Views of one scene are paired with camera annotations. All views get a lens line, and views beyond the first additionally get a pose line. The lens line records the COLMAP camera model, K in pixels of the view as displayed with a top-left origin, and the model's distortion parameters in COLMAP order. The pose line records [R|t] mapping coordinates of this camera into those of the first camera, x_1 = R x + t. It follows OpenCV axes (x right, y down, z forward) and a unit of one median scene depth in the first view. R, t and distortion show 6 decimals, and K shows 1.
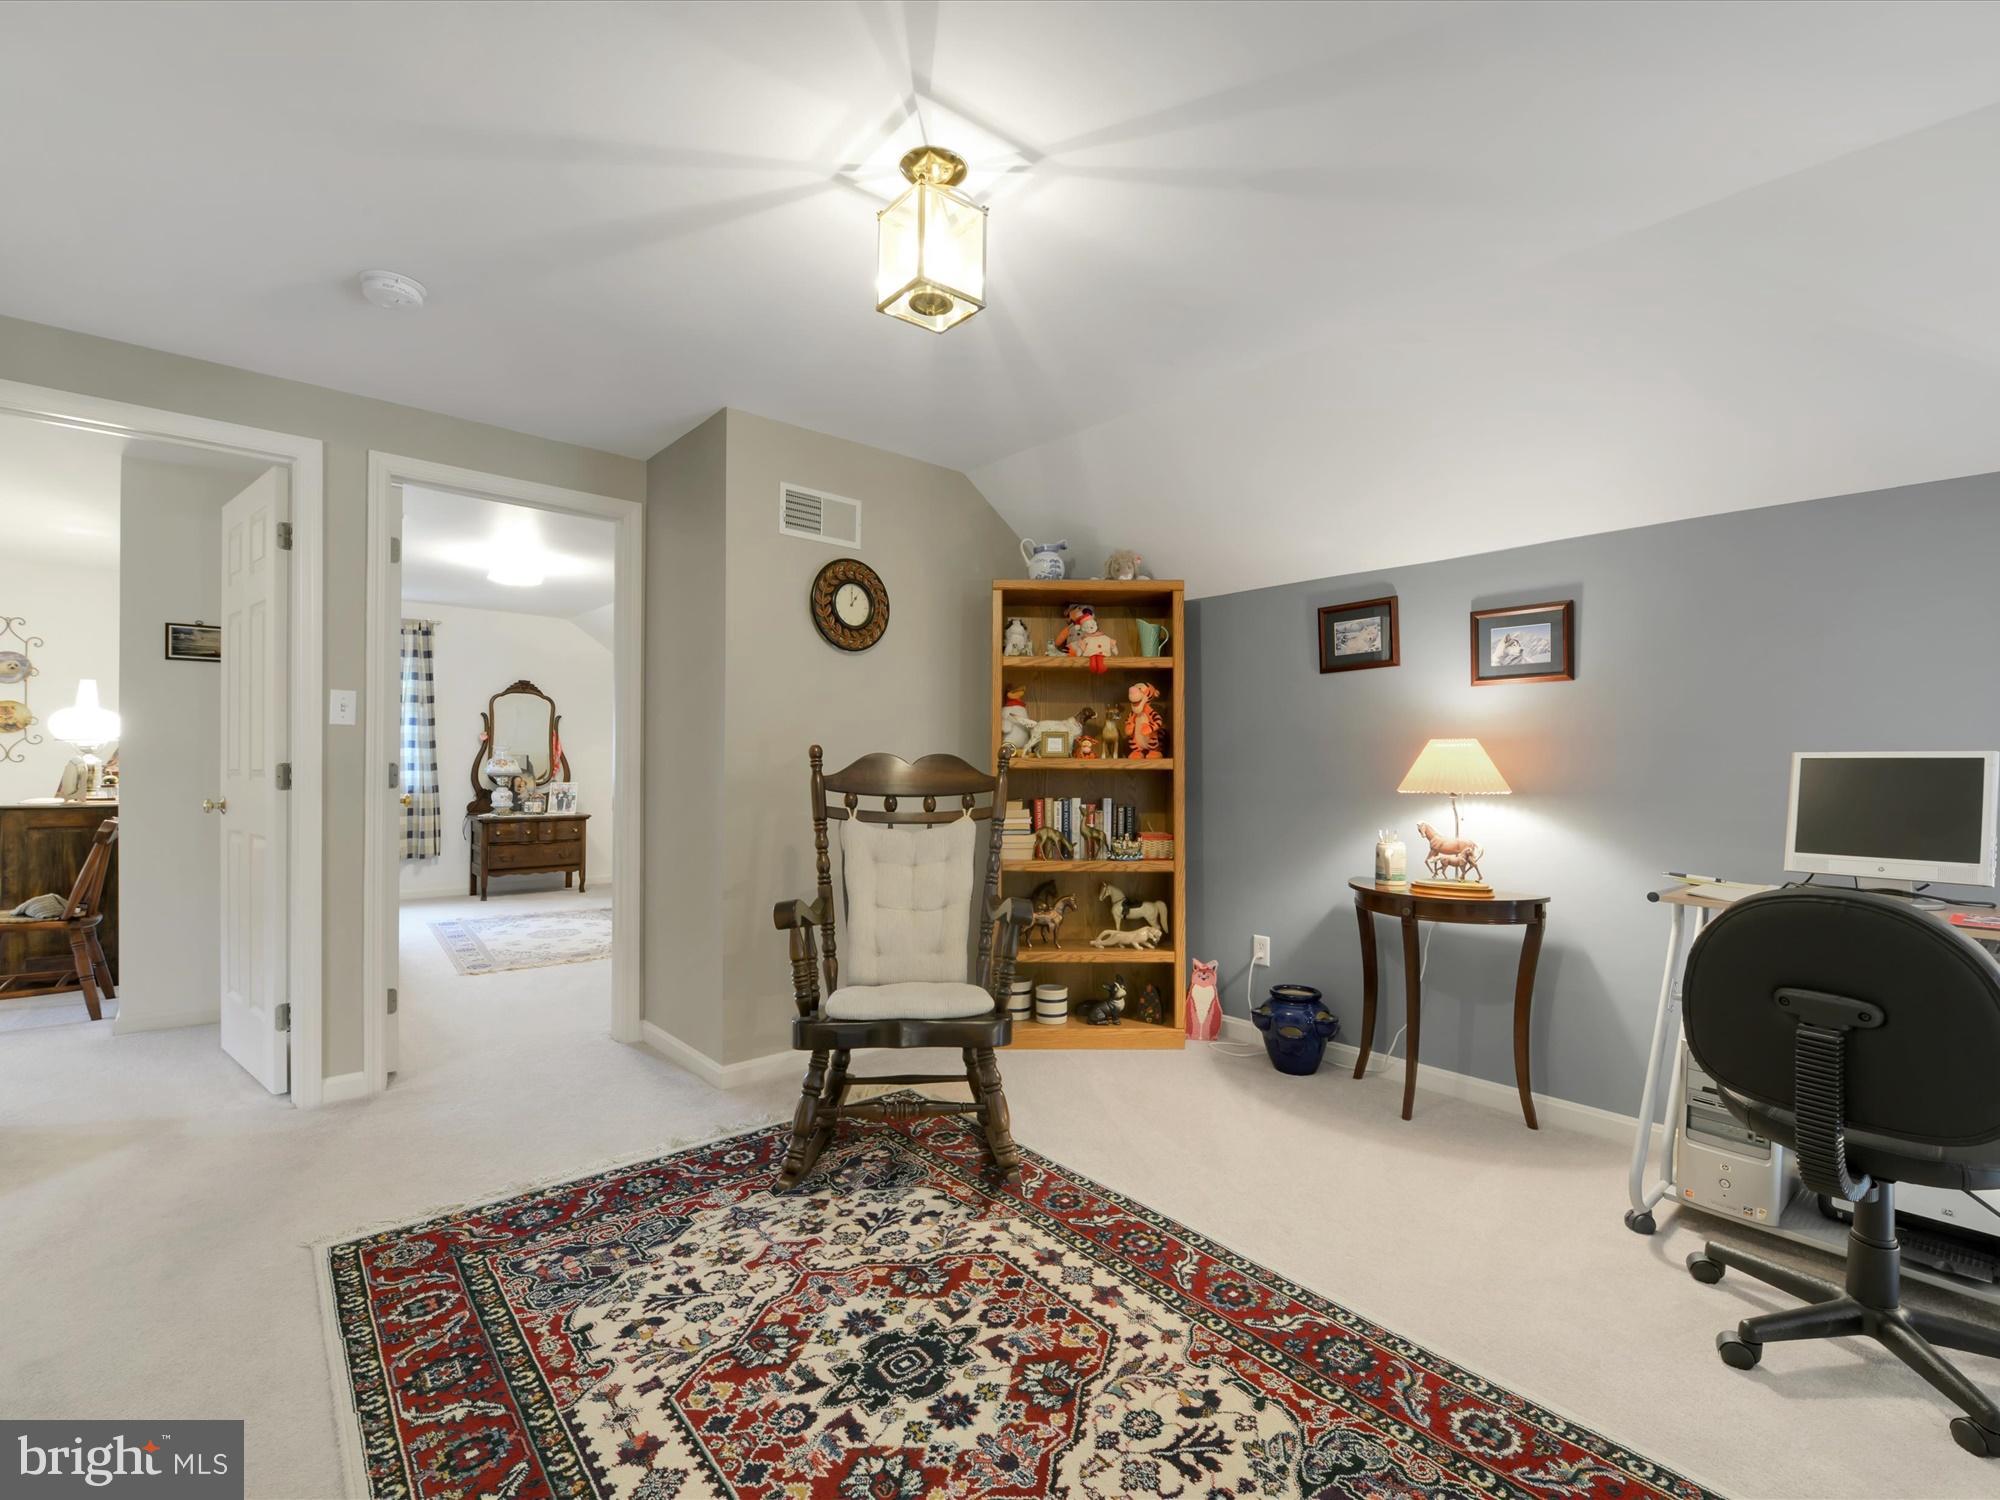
lens RADIAL K [[928.3, 0, 1010.7], [0, 928.3, 755.6], [0, 0, 1]] dist [0.002677, 0.001035]
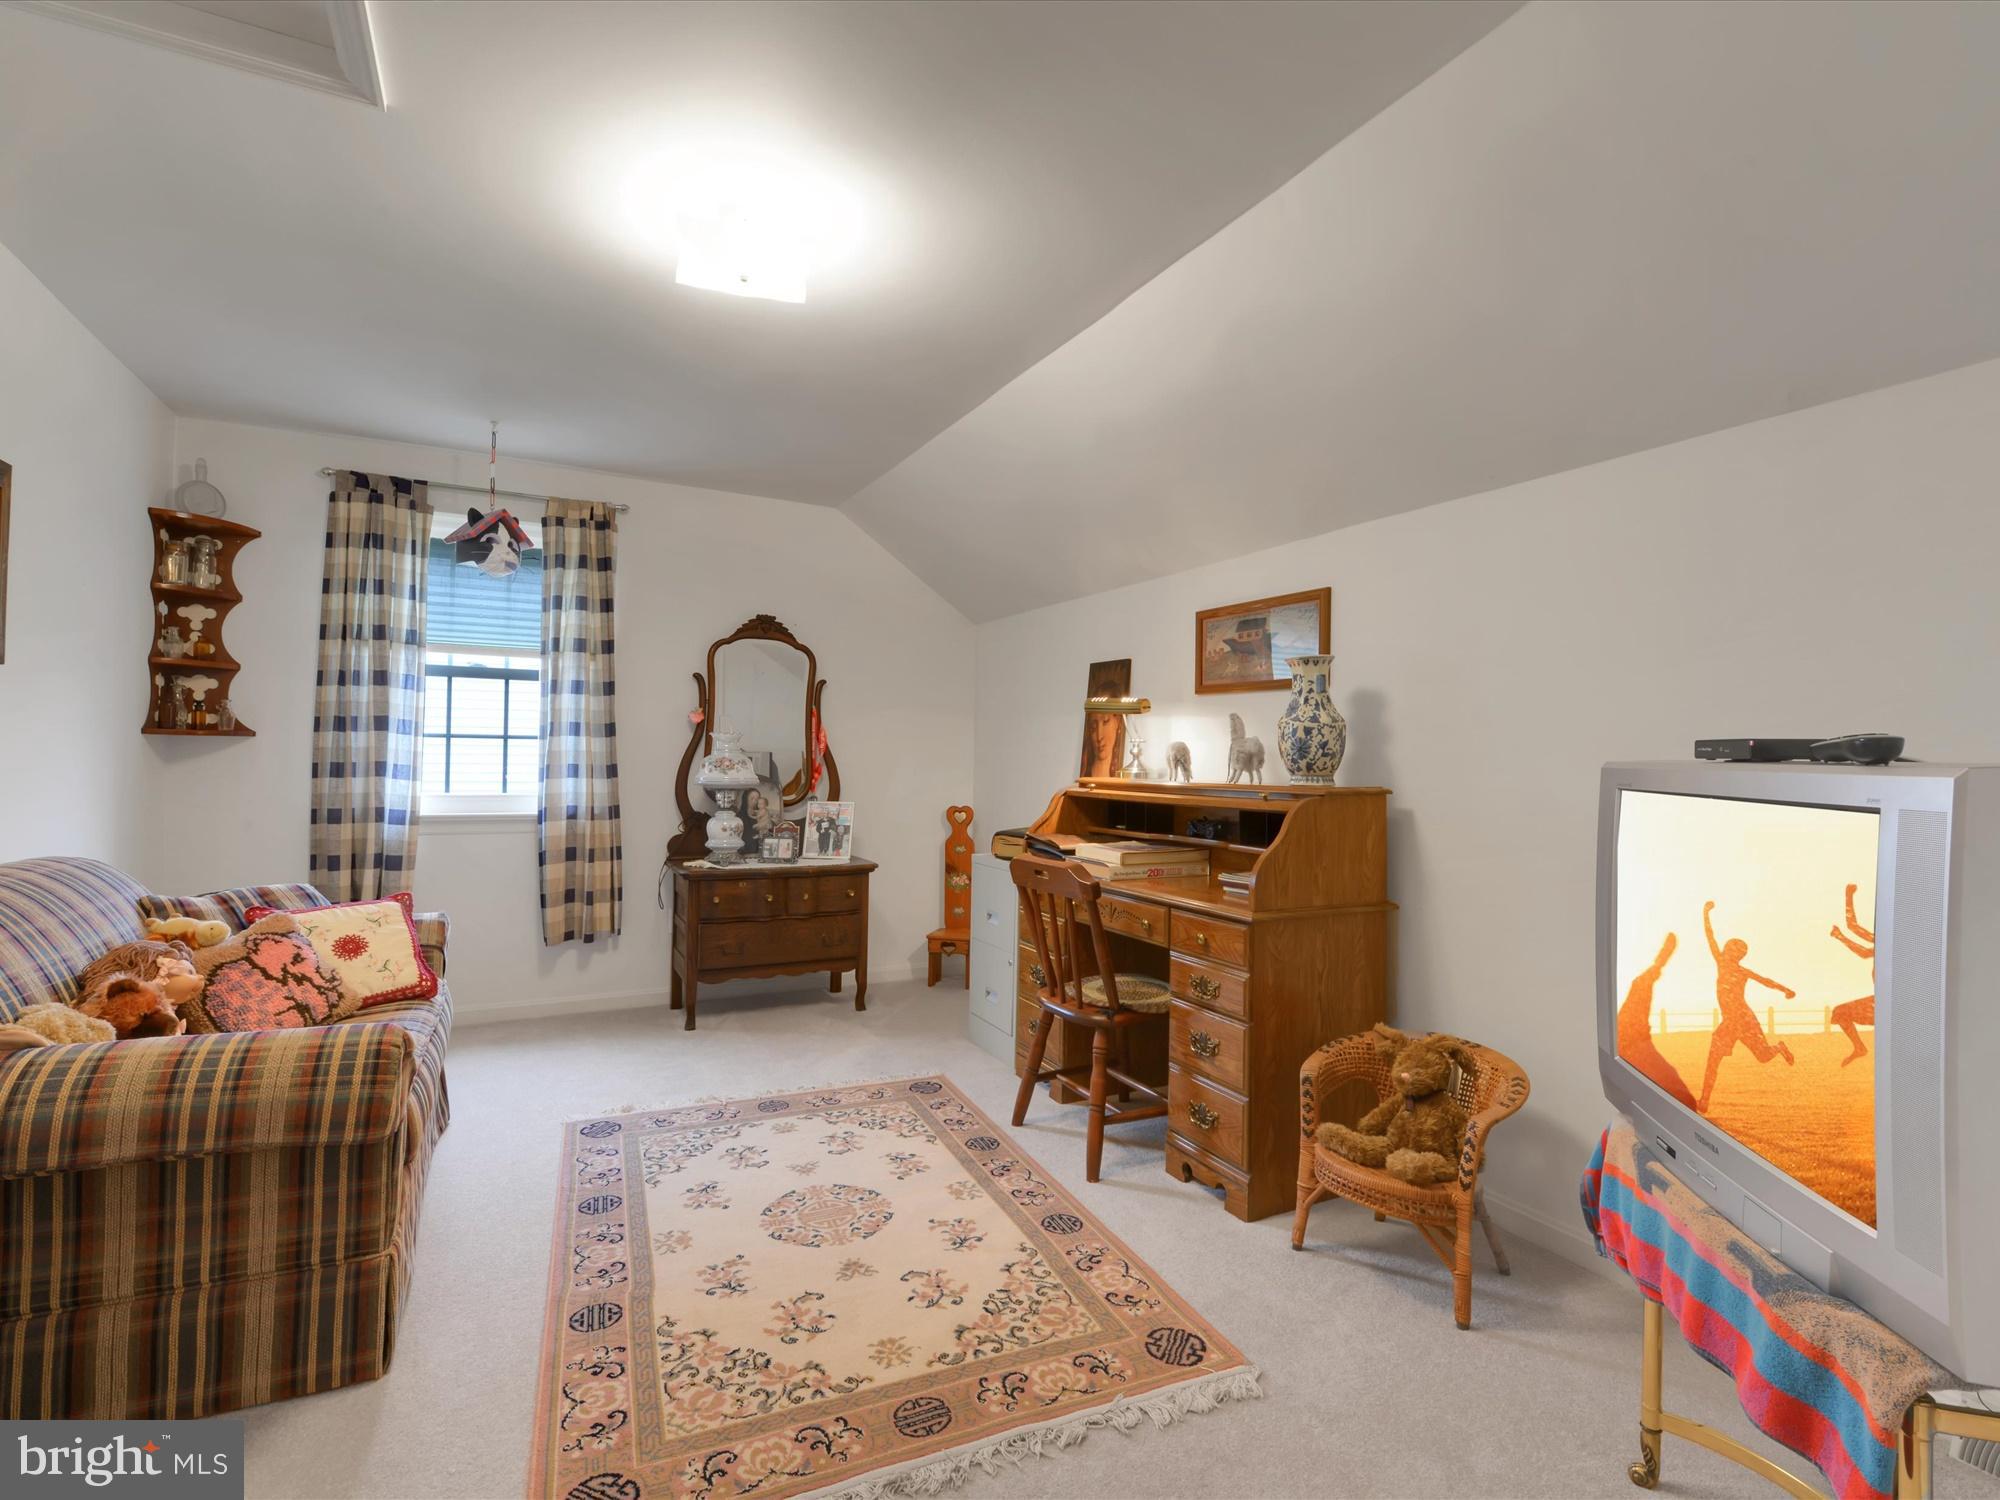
lens RADIAL K [[928.3, 0, 996.5], [0, 928.3, 745.0], [0, 0, 1]] dist [0.002677, 0.001035]
pose [[0.969962, 0.009042, -0.243090, -0.266814], [-0.009916, 0.999948, -0.002374, -0.004020], [0.243056, 0.004713, 0.970001, 0.519932]]
